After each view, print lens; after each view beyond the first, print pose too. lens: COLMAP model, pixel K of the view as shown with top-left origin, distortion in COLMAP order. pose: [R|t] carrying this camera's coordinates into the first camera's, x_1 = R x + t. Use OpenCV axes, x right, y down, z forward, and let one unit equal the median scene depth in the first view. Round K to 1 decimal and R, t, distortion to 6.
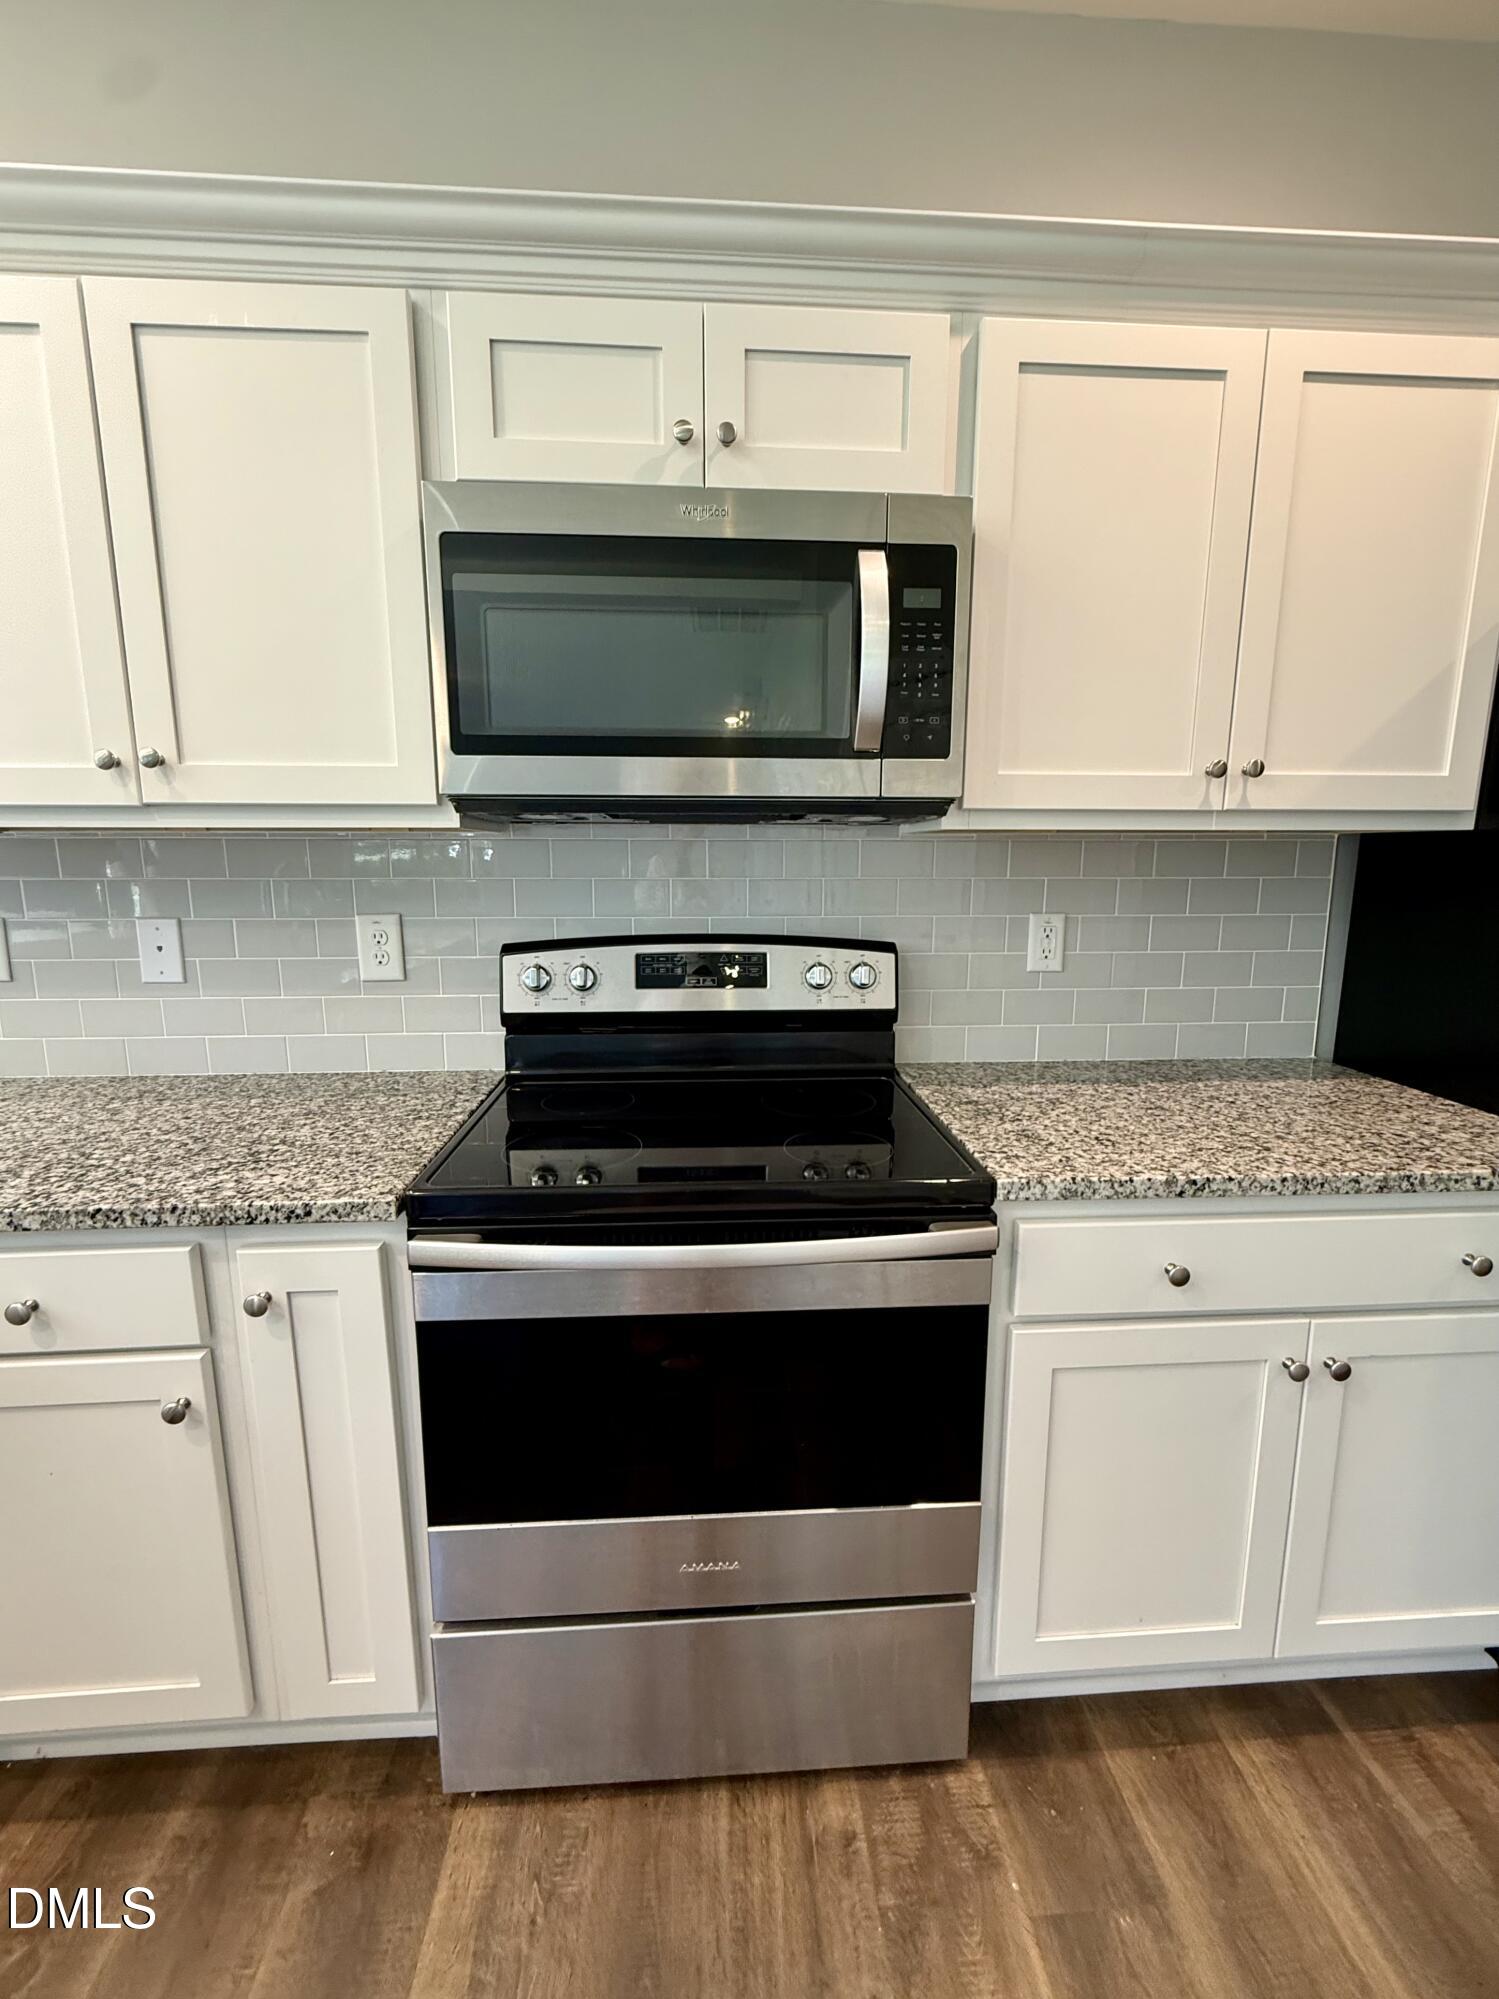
lens RADIAL K [[834.6, 0, 746.6], [0, 834.6, 997.7], [0, 0, 1]] dist [-0.000062, 0.000021]
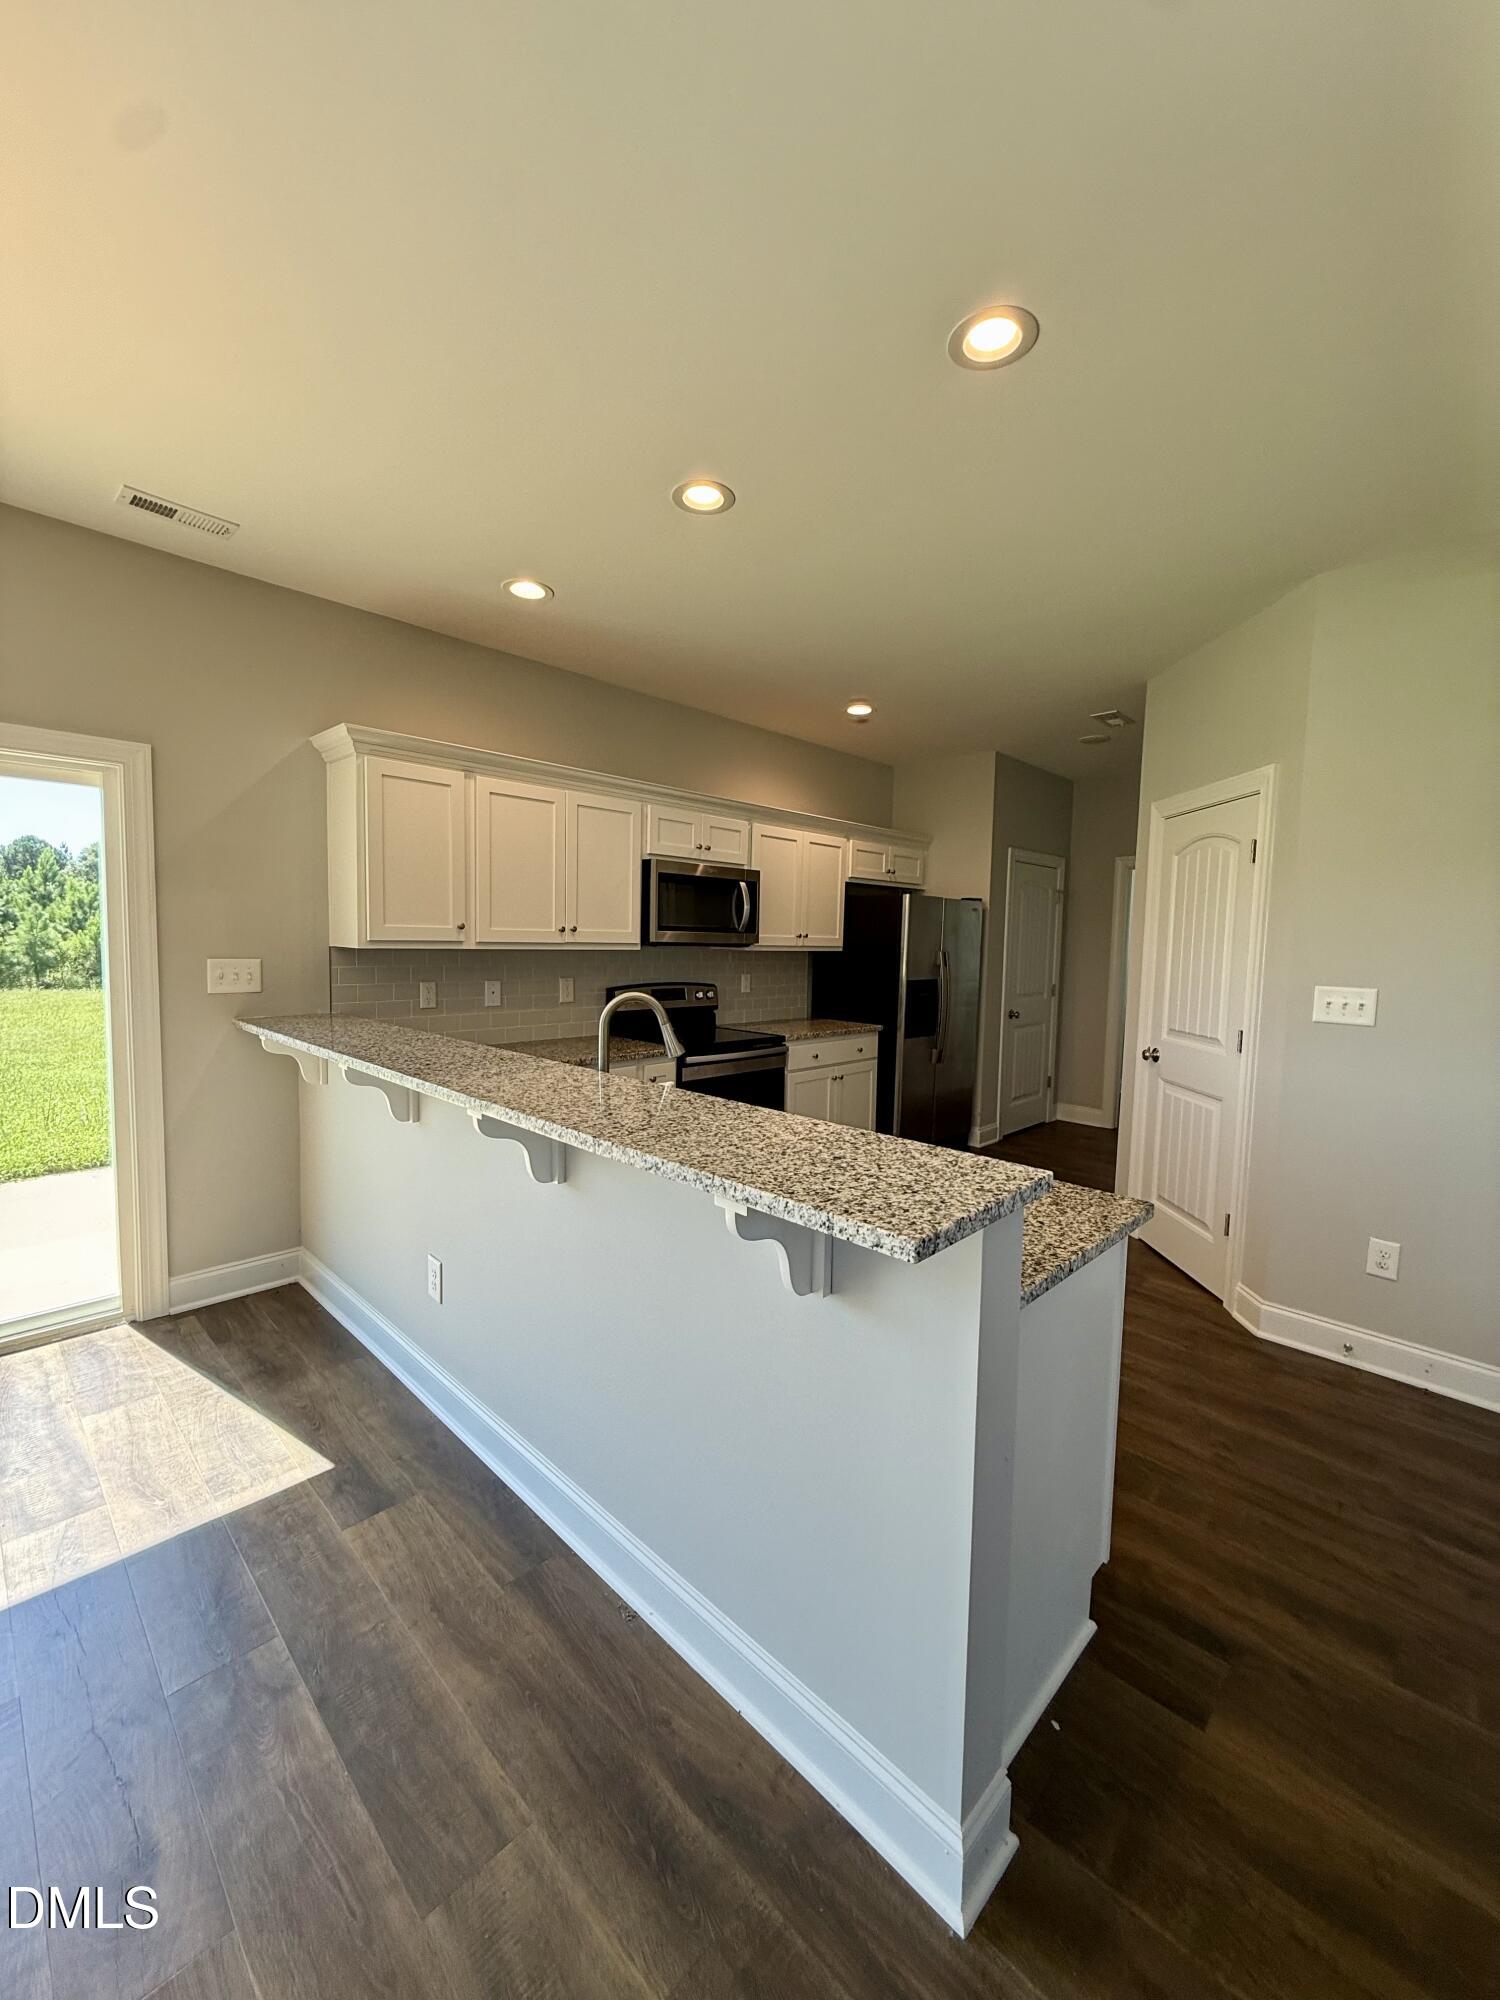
lens RADIAL K [[784.7, 0, 749.7], [0, 784.7, 995.4], [0, 0, 1]] dist [0.000349, 0.000206]
pose [[0.743972, -0.032309, 0.667429, -2.240234], [0.085585, 0.995211, -0.047223, 0.167271], [-0.662707, 0.092254, 0.743175, -1.669192]]
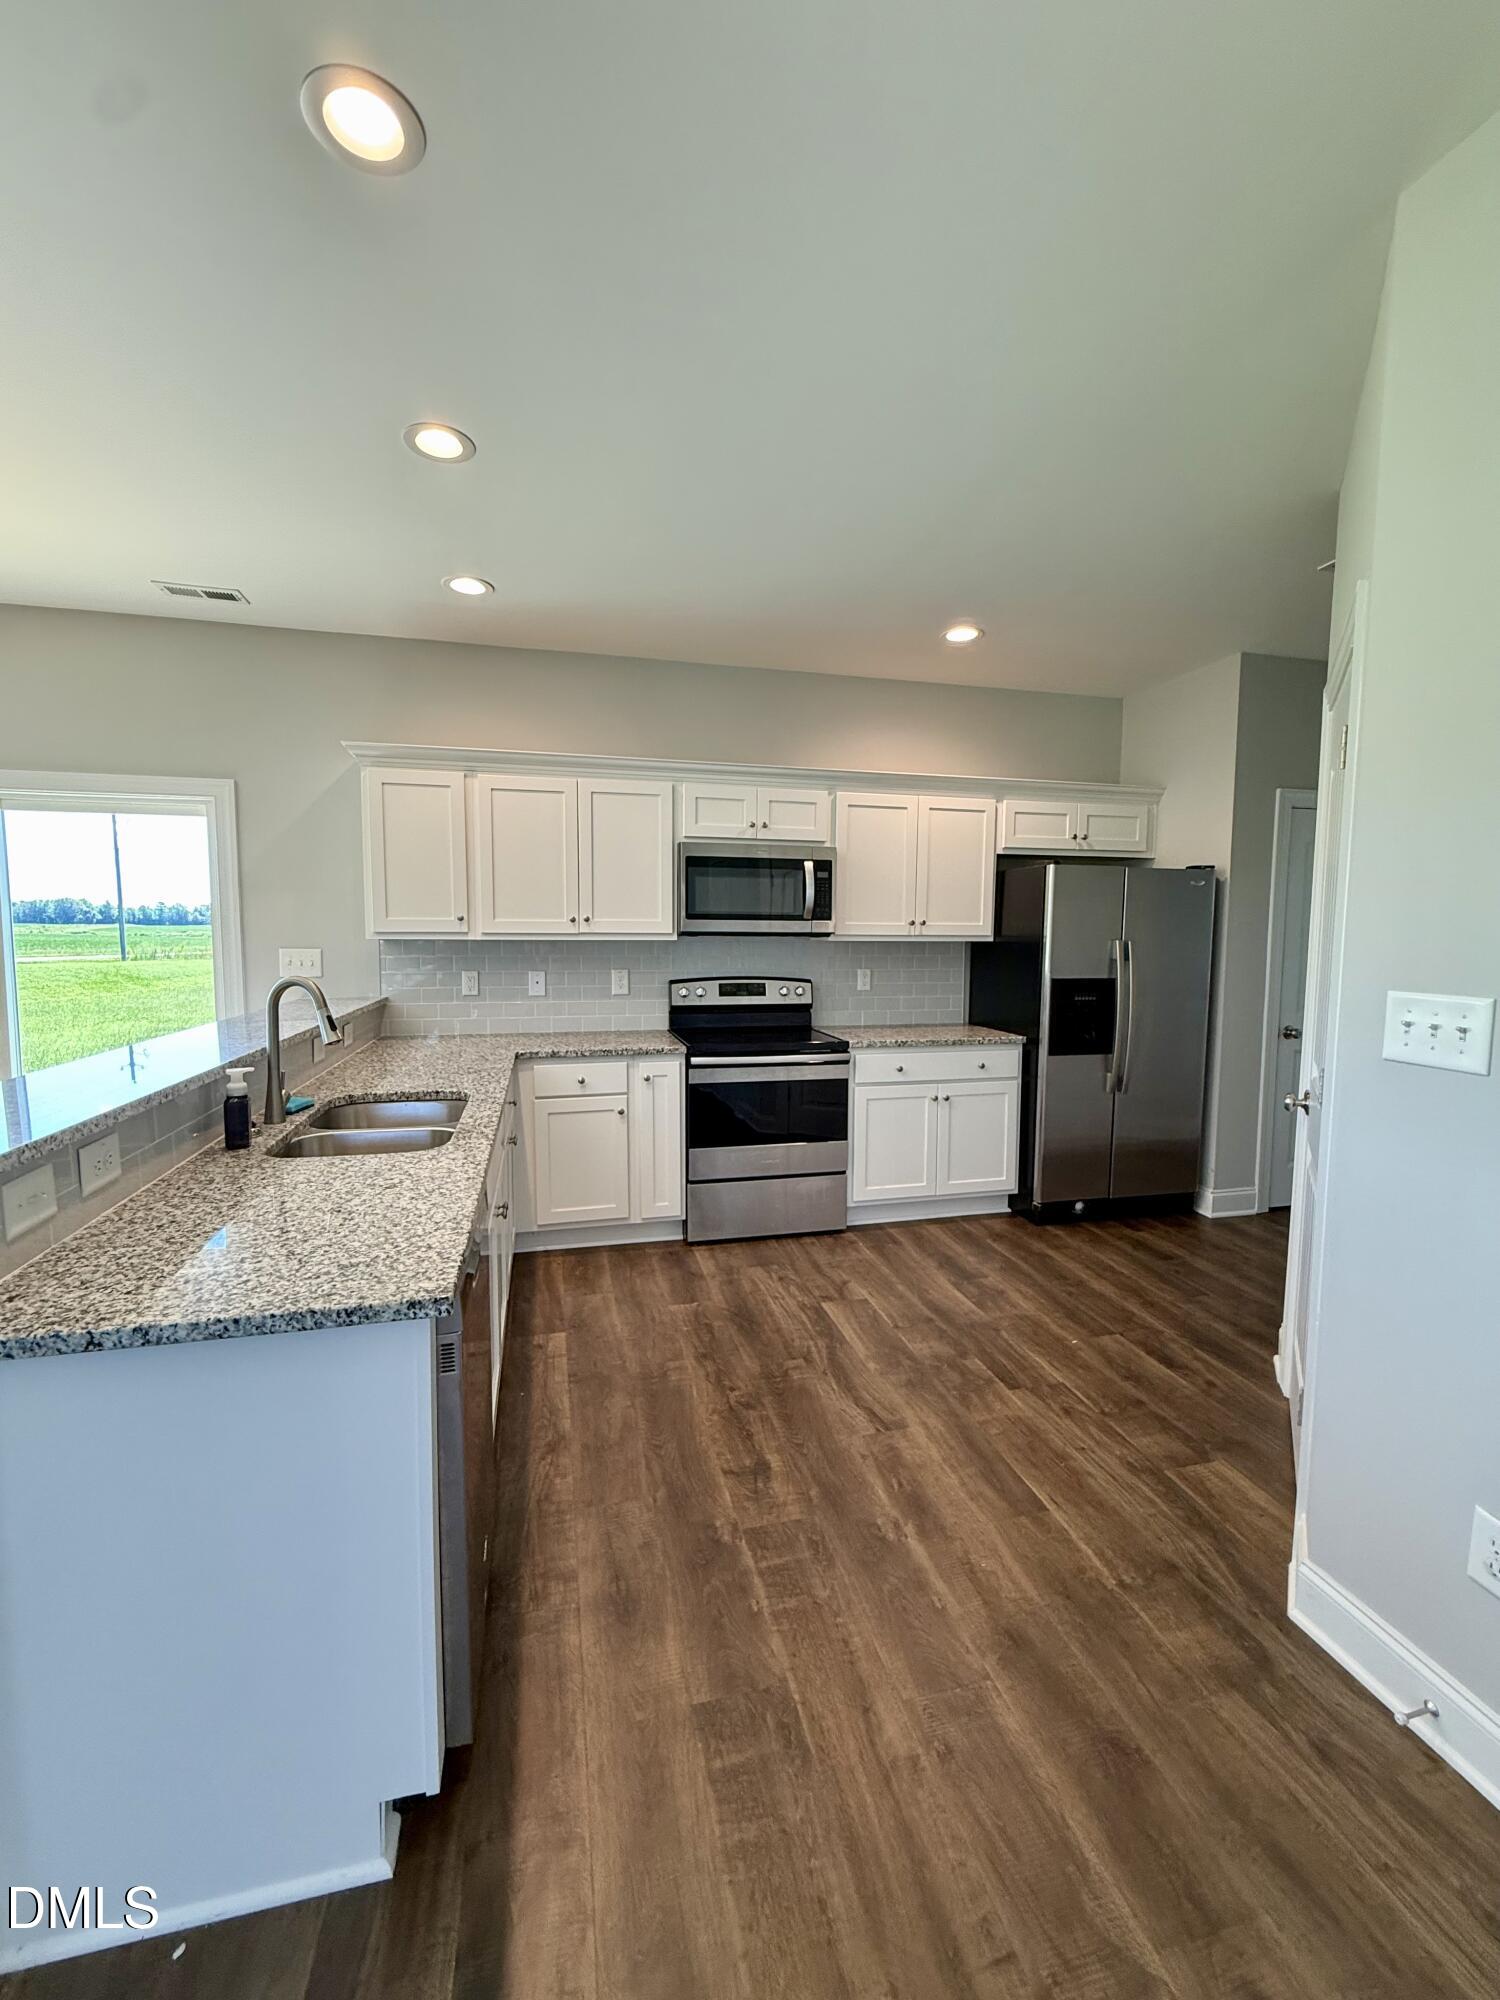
lens RADIAL K [[813.2, 0, 755.2], [0, 813.2, 993.9], [0, 0, 1]] dist [0.001018, -0.000027]
pose [[0.983219, -0.007930, 0.182257, -0.652143], [0.022916, 0.996510, -0.080269, 0.256113], [-0.180984, 0.083099, 0.979969, -2.105217]]
